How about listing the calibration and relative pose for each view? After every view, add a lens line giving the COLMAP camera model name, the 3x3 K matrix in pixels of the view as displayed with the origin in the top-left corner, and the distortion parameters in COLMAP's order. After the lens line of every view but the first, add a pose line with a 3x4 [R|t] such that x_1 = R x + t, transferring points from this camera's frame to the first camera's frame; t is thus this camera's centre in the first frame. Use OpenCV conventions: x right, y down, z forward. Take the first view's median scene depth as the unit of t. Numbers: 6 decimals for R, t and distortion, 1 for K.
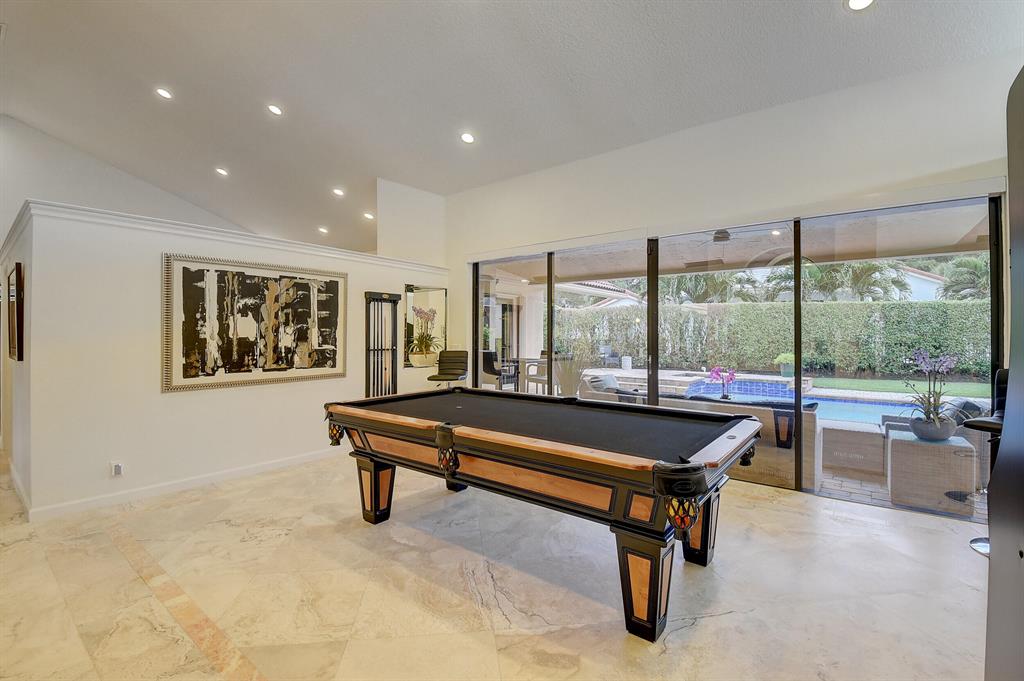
lens RADIAL K [[455.5, 0, 504.9], [0, 455.5, 333.8], [0, 0, 1]] dist [-0.001368, -0.014104]
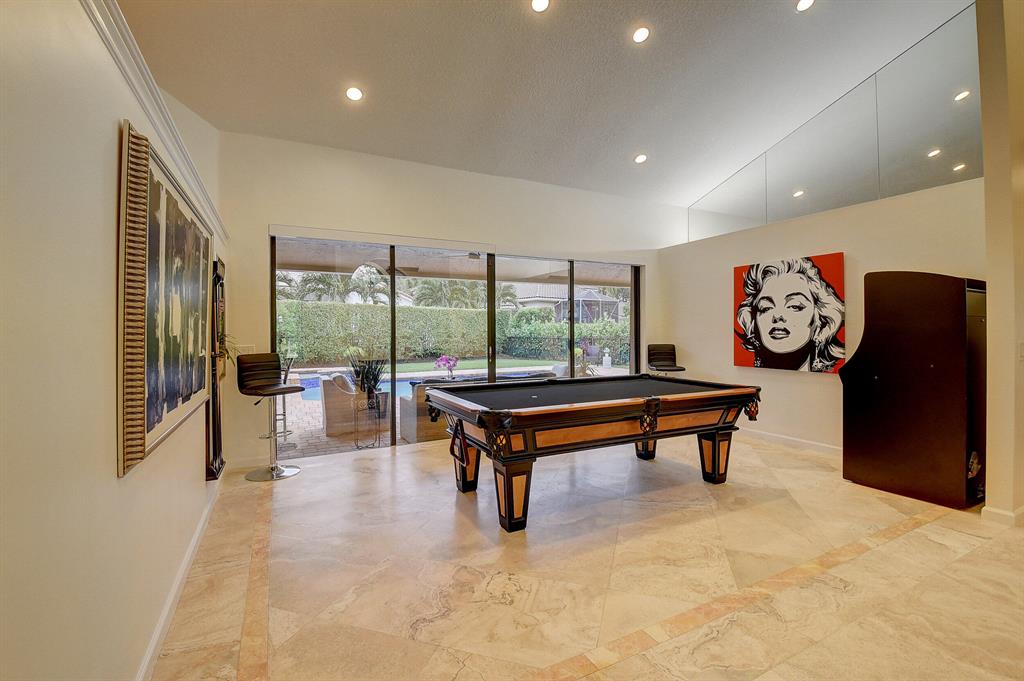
lens RADIAL K [[455.5, 0, 508.7], [0, 455.5, 334.0], [0, 0, 1]] dist [-0.001368, -0.014104]
pose [[0.413984, -0.009834, 0.910231, -0.966556], [0.001967, 0.999949, 0.009908, 0.000853], [-0.910282, -0.002311, 0.413982, 0.527503]]
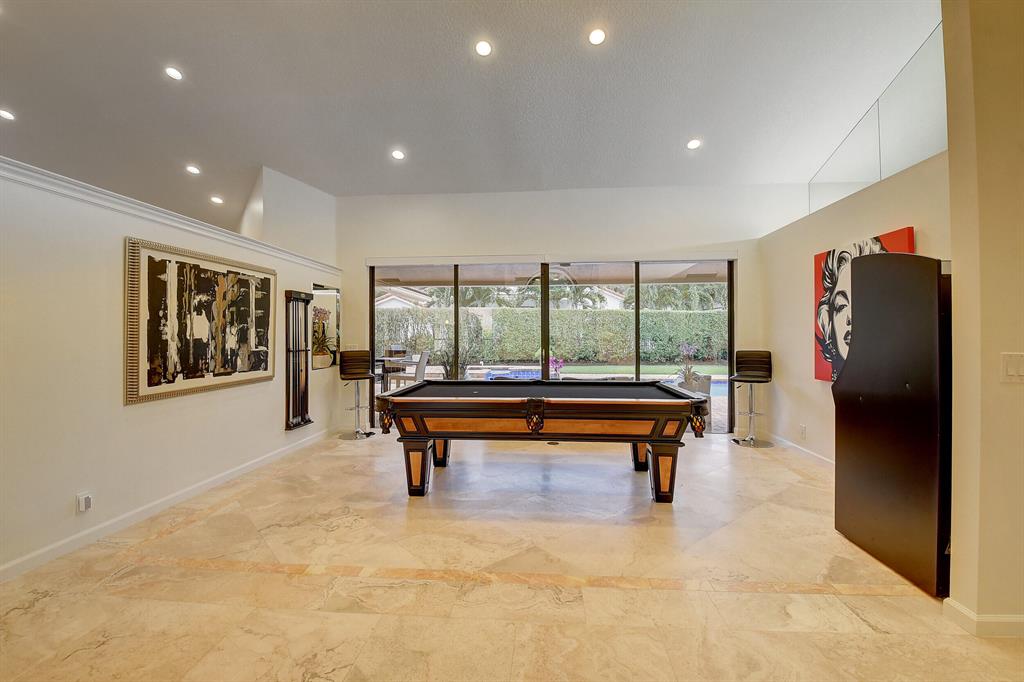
lens RADIAL K [[455.5, 0, 509.1], [0, 455.5, 335.7], [0, 0, 1]] dist [-0.001368, -0.014104]
pose [[0.833118, -0.005414, 0.553068, -0.621612], [0.003052, 0.999982, 0.005191, -0.000185], [-0.553086, -0.002637, 0.833120, -0.081502]]
